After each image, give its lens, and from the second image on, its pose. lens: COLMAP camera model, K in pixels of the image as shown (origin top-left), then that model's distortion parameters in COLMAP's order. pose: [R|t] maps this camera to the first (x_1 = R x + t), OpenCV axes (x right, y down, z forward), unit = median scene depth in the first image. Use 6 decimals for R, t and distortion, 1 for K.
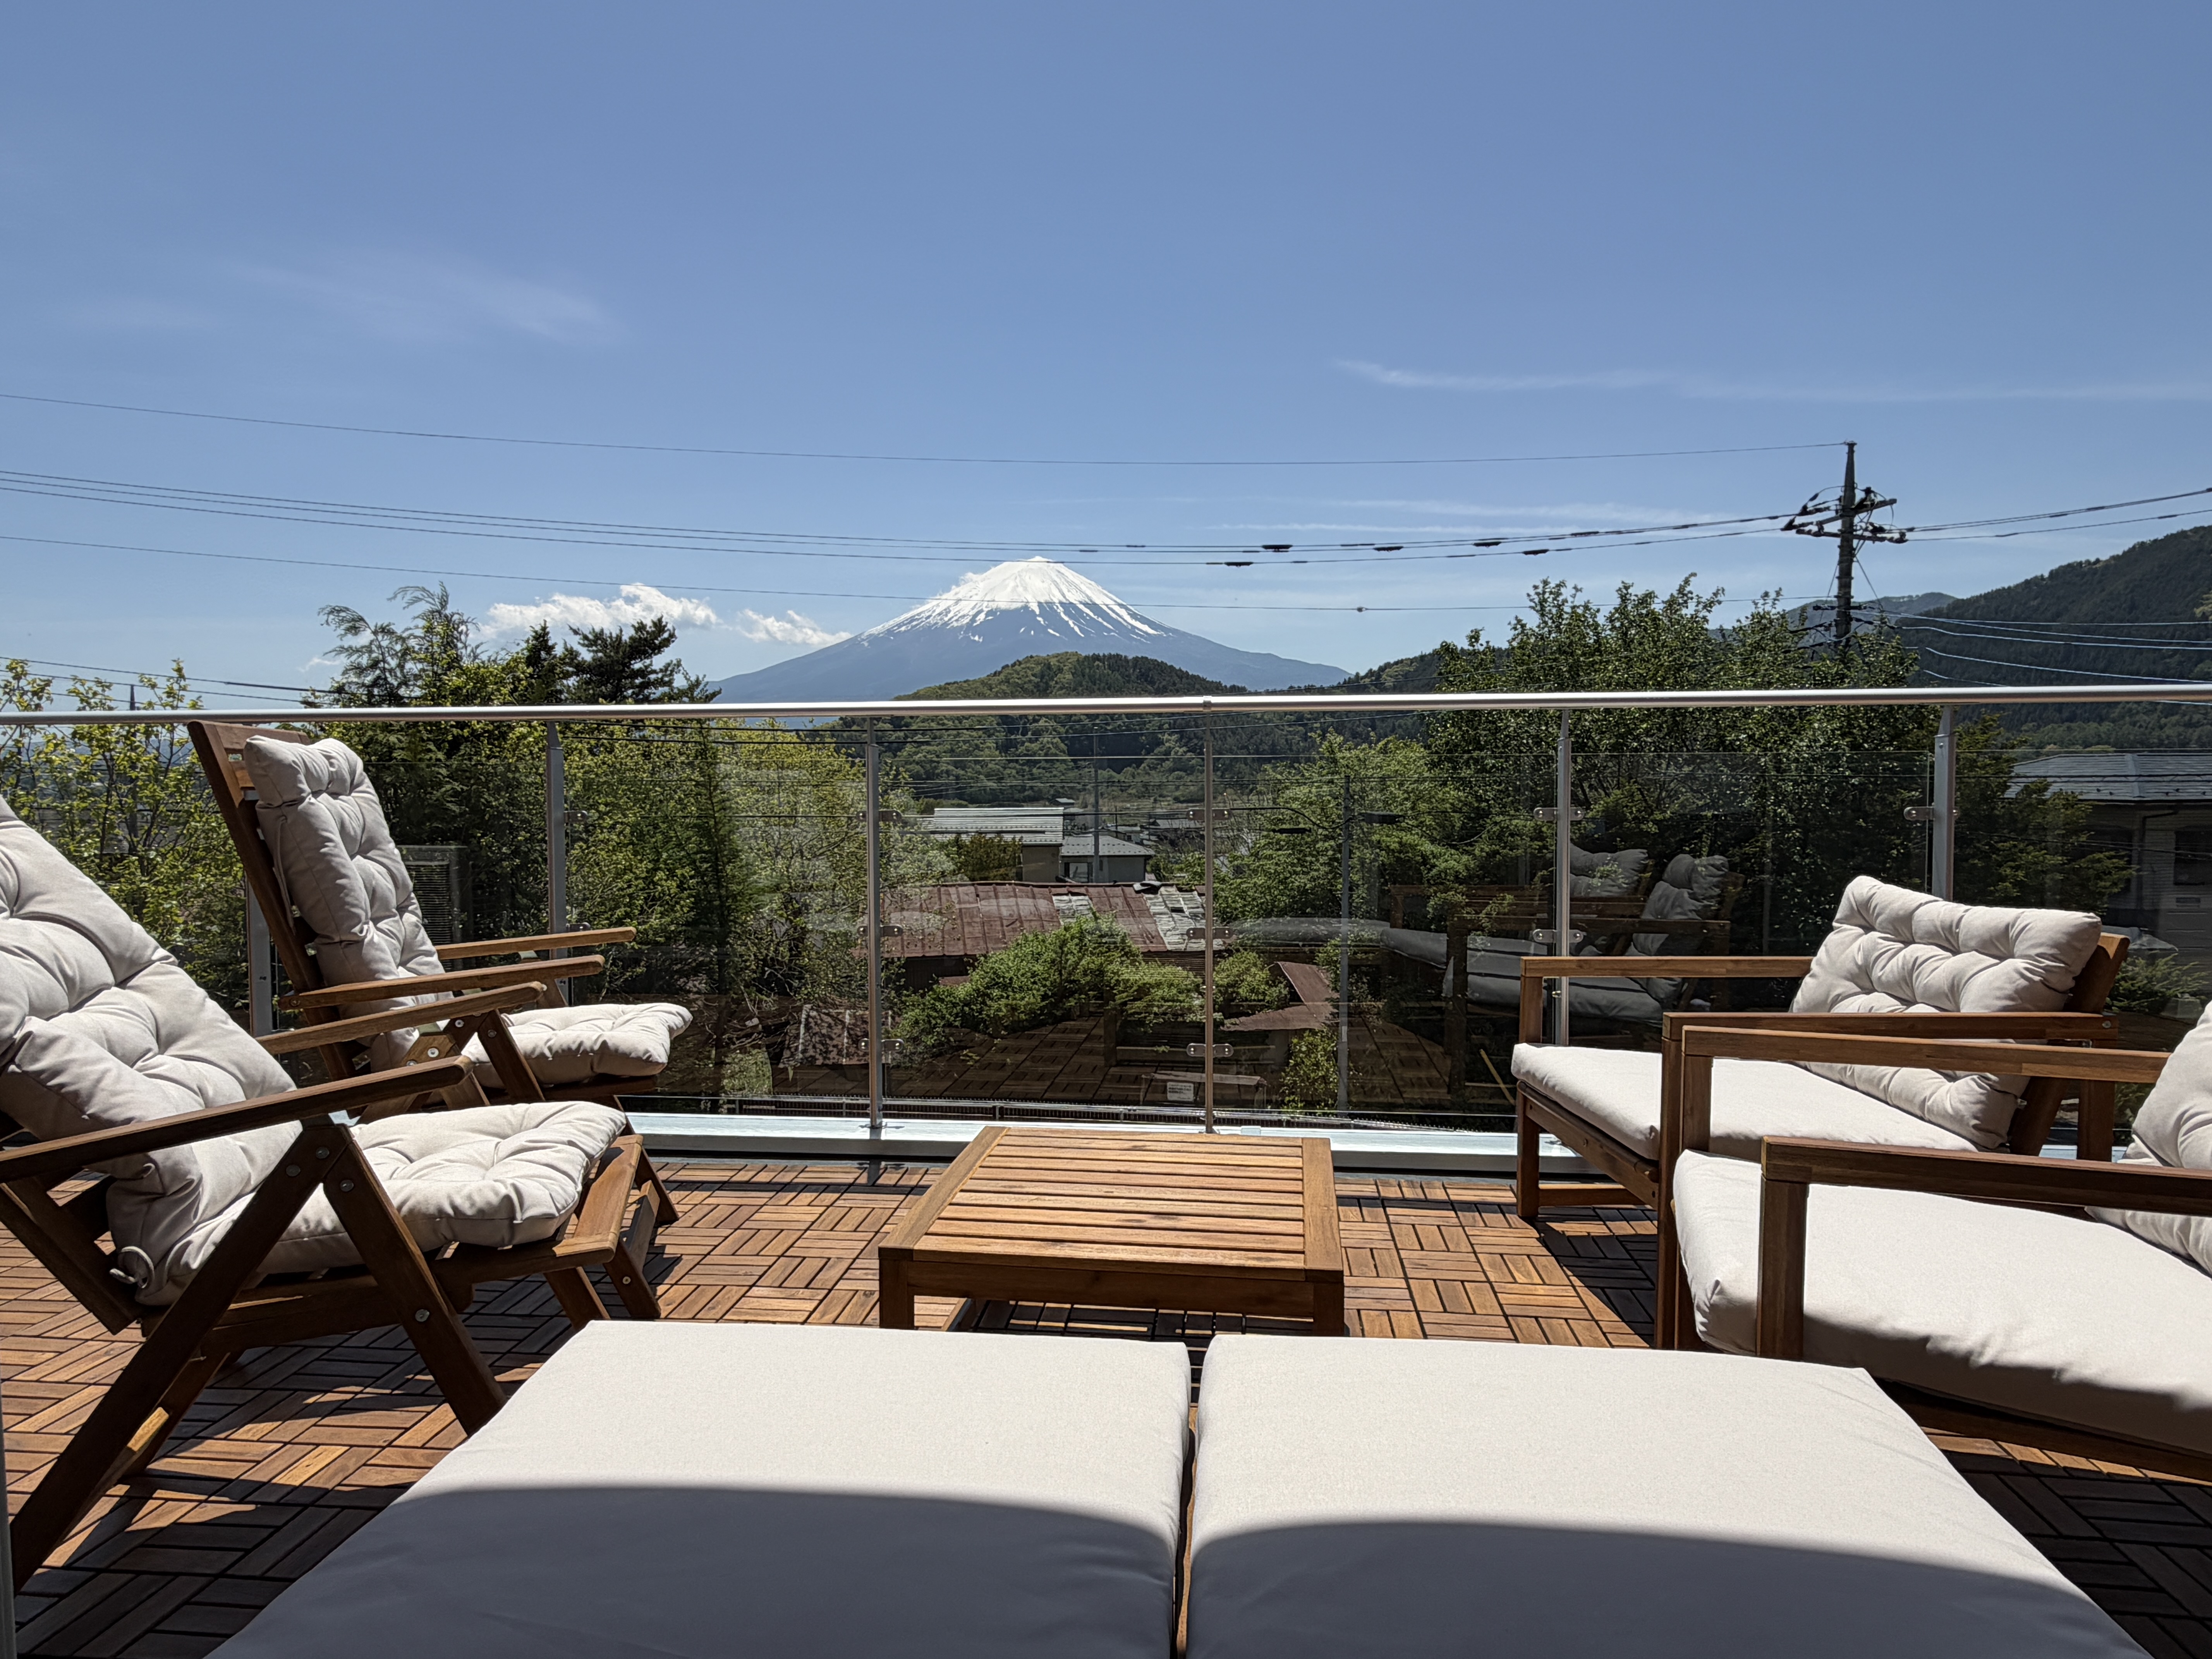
lens RADIAL K [[1297.9, 0, 1103.9], [0, 1297.9, 844.7], [0, 0, 1]] dist [-0.004164, 0.004145]
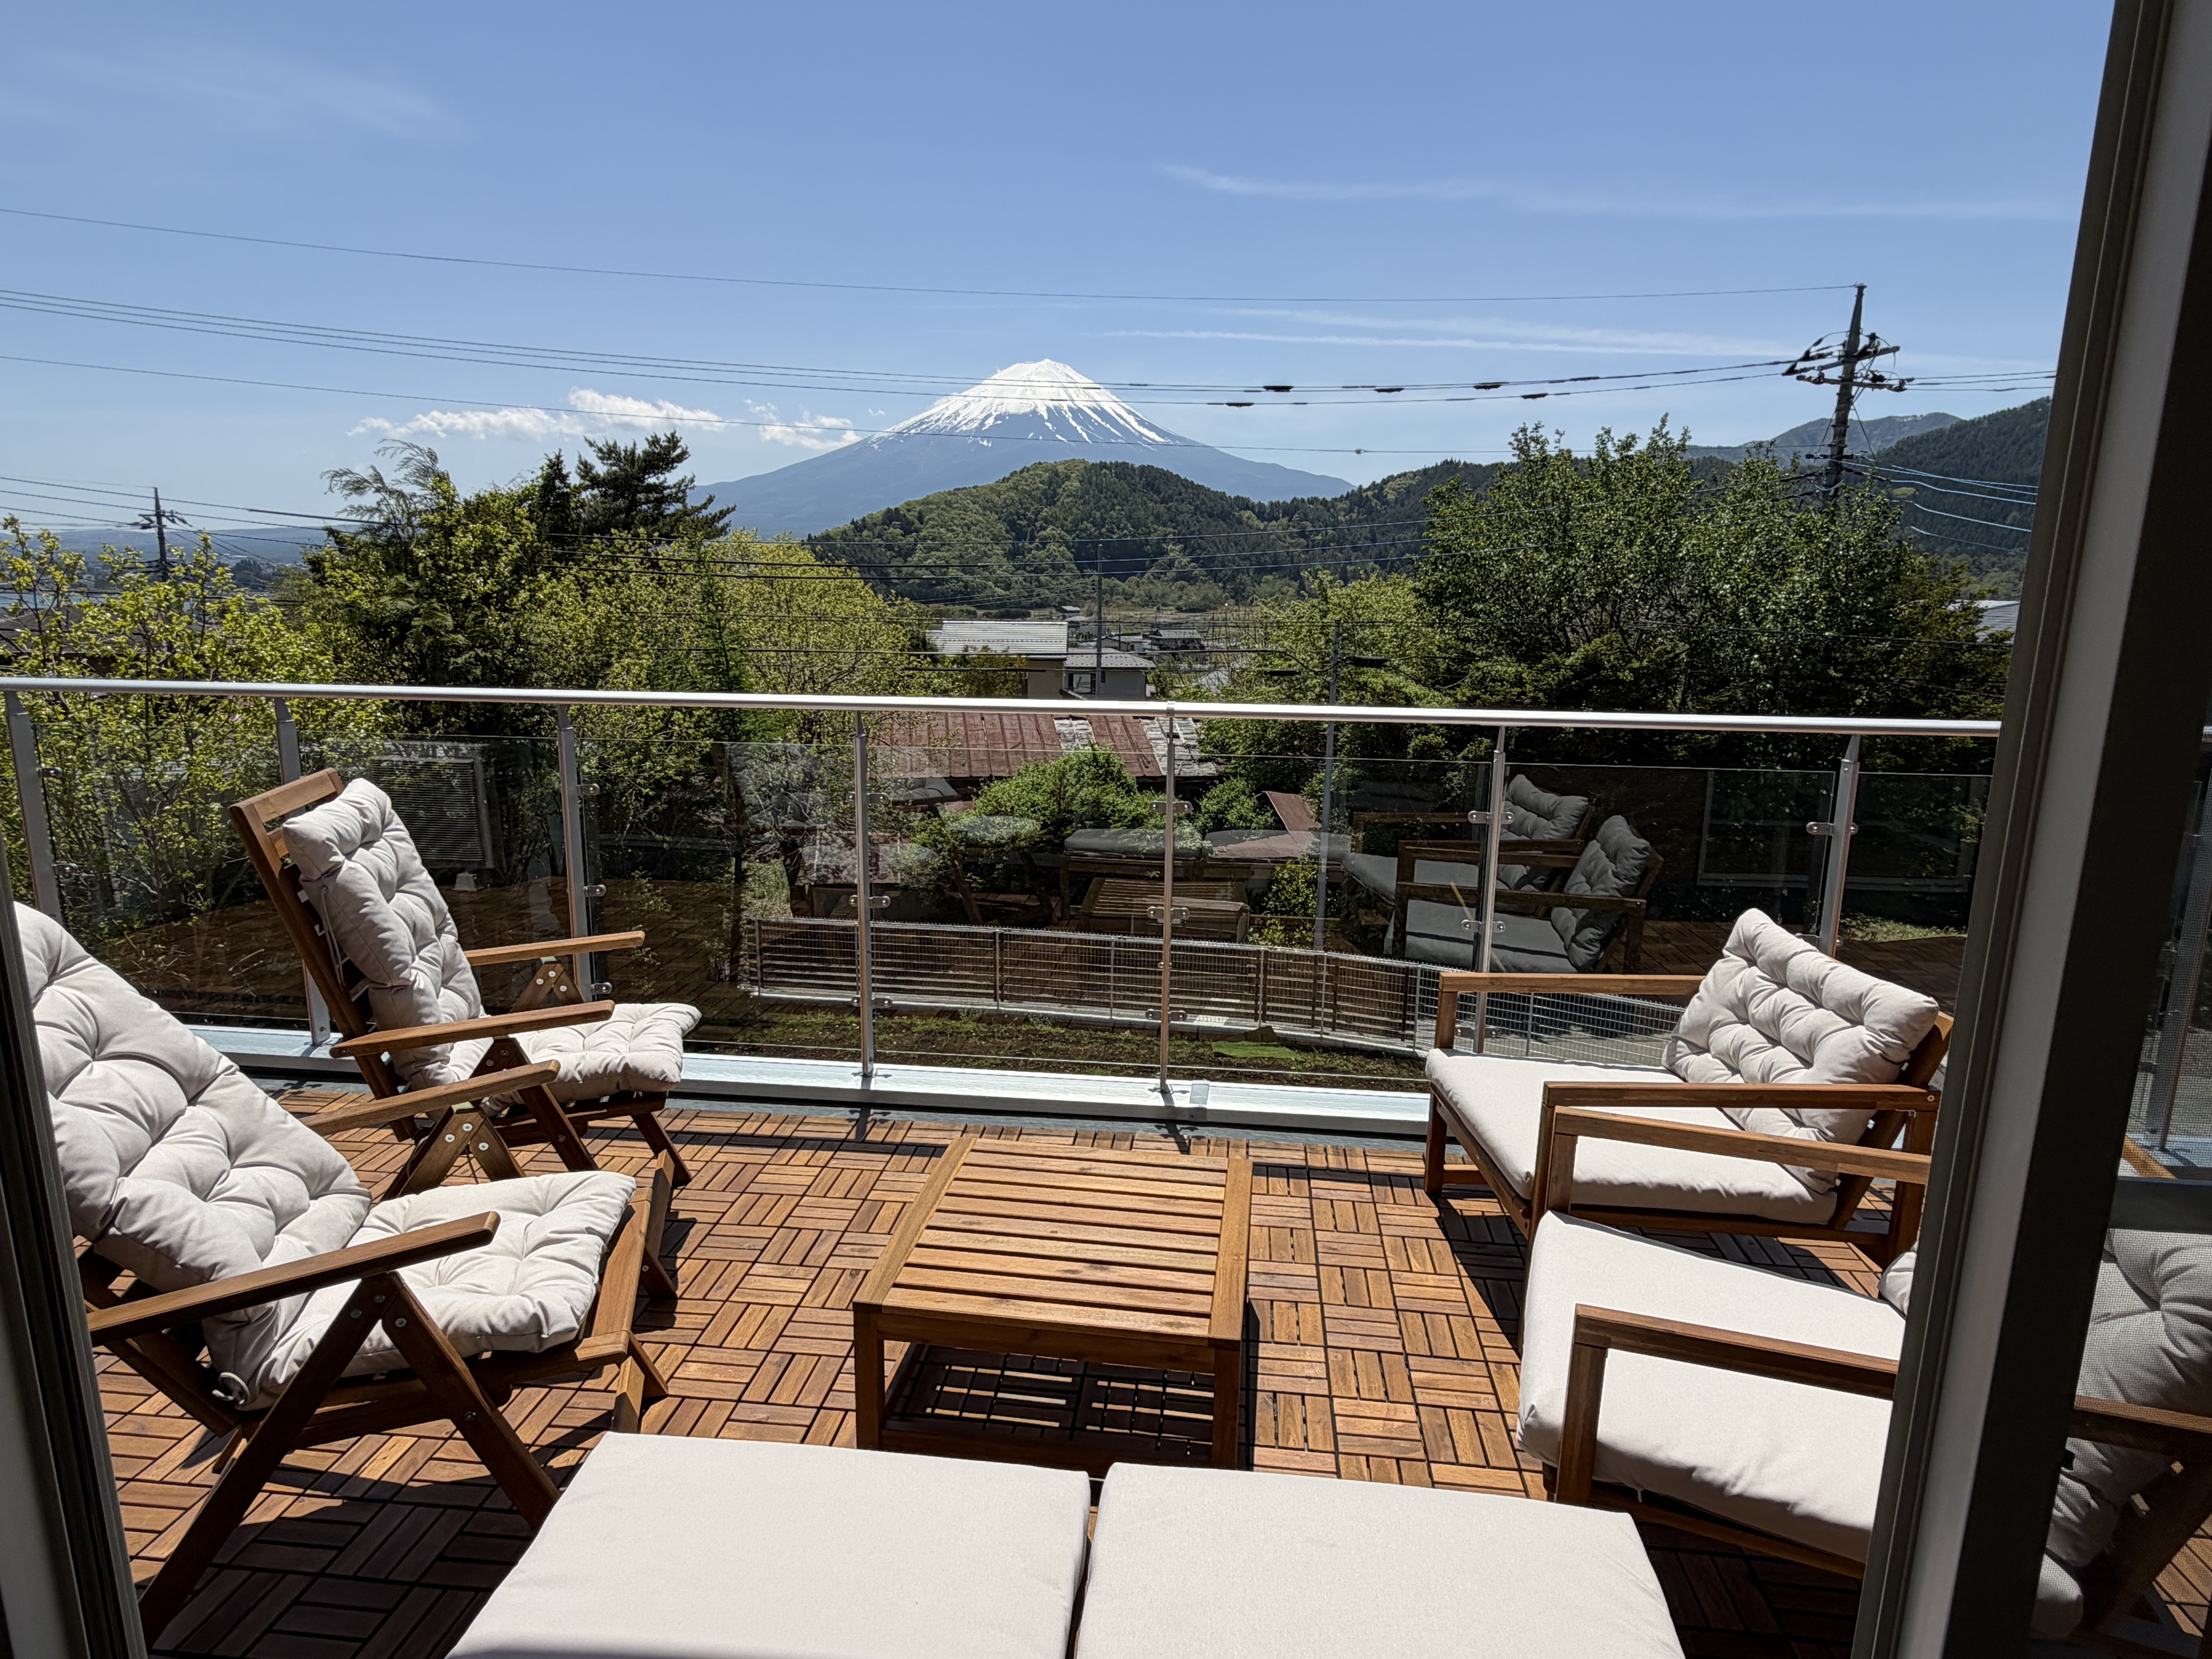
lens RADIAL K [[1237.1, 0, 1104.6], [0, 1237.1, 845.4], [0, 0, 1]] dist [-0.002125, 0.001647]
pose [[0.999838, 0.017983, 0.000176, 0.031421], [-0.017794, 0.987857, 0.154343, -0.179805], [0.002602, -0.154321, 0.988017, -0.033156]]
